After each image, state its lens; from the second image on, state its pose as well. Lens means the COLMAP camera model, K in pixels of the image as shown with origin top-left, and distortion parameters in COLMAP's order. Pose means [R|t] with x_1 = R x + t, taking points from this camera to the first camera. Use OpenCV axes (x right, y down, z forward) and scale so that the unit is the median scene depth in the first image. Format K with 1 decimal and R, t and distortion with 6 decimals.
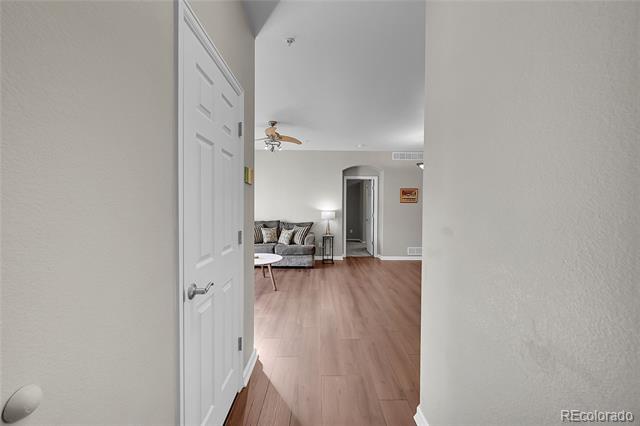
lens RADIAL K [[252.7, 0, 319.6], [0, 252.7, 212.6], [0, 0, 1]] dist [-0.001802, 0.000992]
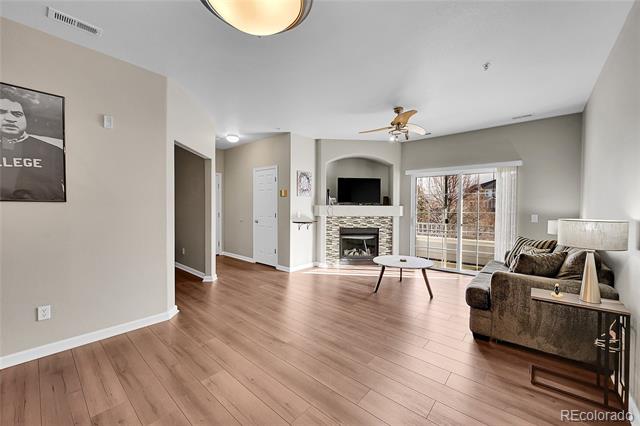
lens RADIAL K [[252.7, 0, 319.4], [0, 252.7, 209.5], [0, 0, 1]] dist [-0.001802, 0.000992]
pose [[-0.660818, -0.001114, -0.750545, 0.446561], [-0.025121, 0.999471, 0.020634, -0.015349], [0.750125, 0.032490, -0.660497, 0.944698]]
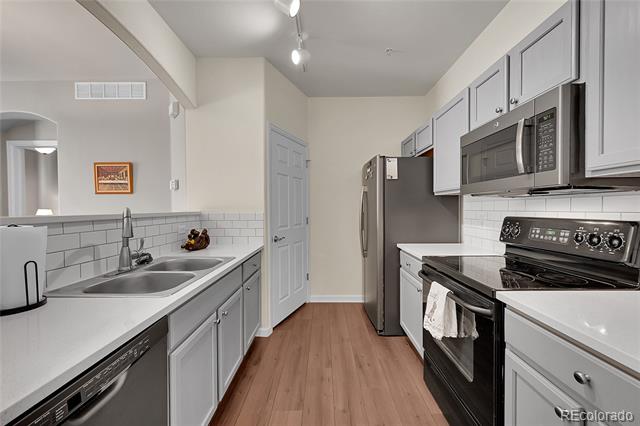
lens RADIAL K [[252.7, 0, 319.4], [0, 252.7, 213.1], [0, 0, 1]] dist [-0.001802, 0.000992]
pose [[0.999538, -0.008140, -0.029294, 0.746342], [0.007929, 0.999942, -0.007318, 0.001413], [0.029351, 0.007082, 0.999544, 0.570574]]
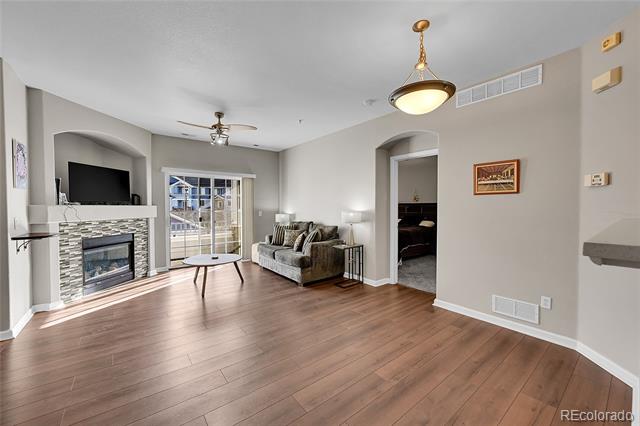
lens RADIAL K [[252.7, 0, 318.7], [0, 252.7, 212.0], [0, 0, 1]] dist [-0.001802, 0.000992]
pose [[0.607784, 0.012341, -0.794006, 0.524956], [-0.010719, 0.999916, 0.007337, -0.008134], [0.794030, 0.004051, 0.607865, 0.498253]]
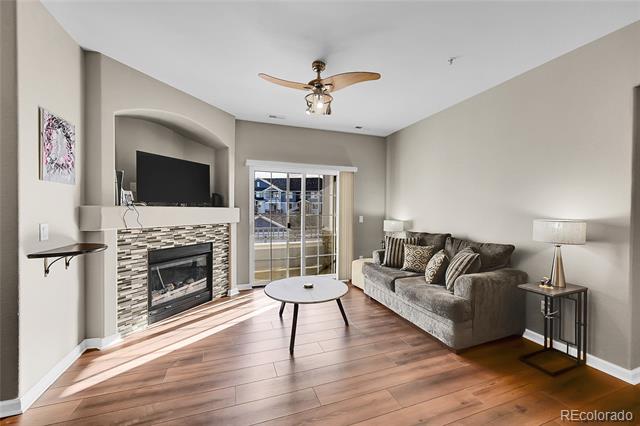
lens RADIAL K [[252.7, 0, 319.5], [0, 252.7, 211.7], [0, 0, 1]] dist [-0.001802, 0.000992]
pose [[0.331506, 0.004901, -0.943440, 0.255646], [-0.021344, 0.999770, -0.002306, -0.009908], [0.943211, 0.020901, 0.331535, 0.554606]]
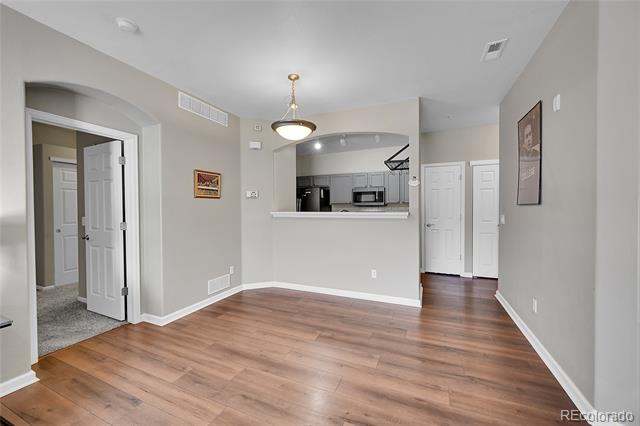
lens RADIAL K [[252.7, 0, 319.9], [0, 252.7, 212.5], [0, 0, 1]] dist [-0.001802, 0.000992]
pose [[0.405004, -0.024125, 0.913996, -0.043142], [0.024095, 0.999586, 0.015707, -0.011443], [-0.913997, 0.015661, 0.405418, 0.576058]]
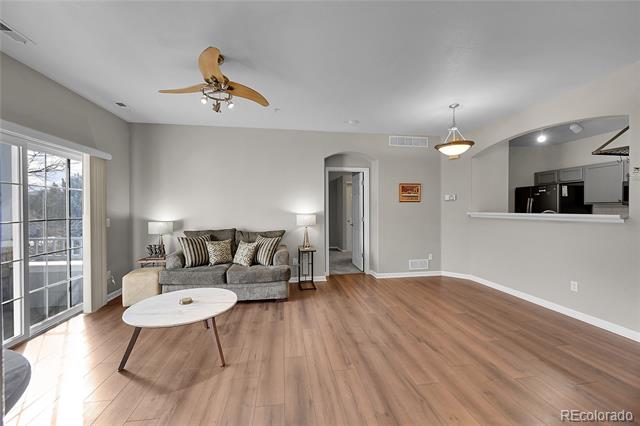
lens RADIAL K [[252.7, 0, 319.4], [0, 252.7, 212.7], [0, 0, 1]] dist [-0.001802, 0.000992]
pose [[0.989791, -0.011090, 0.142094, -0.029621], [0.011820, 0.999921, -0.004295, -0.006868], [-0.142035, 0.005930, 0.989844, 0.284577]]
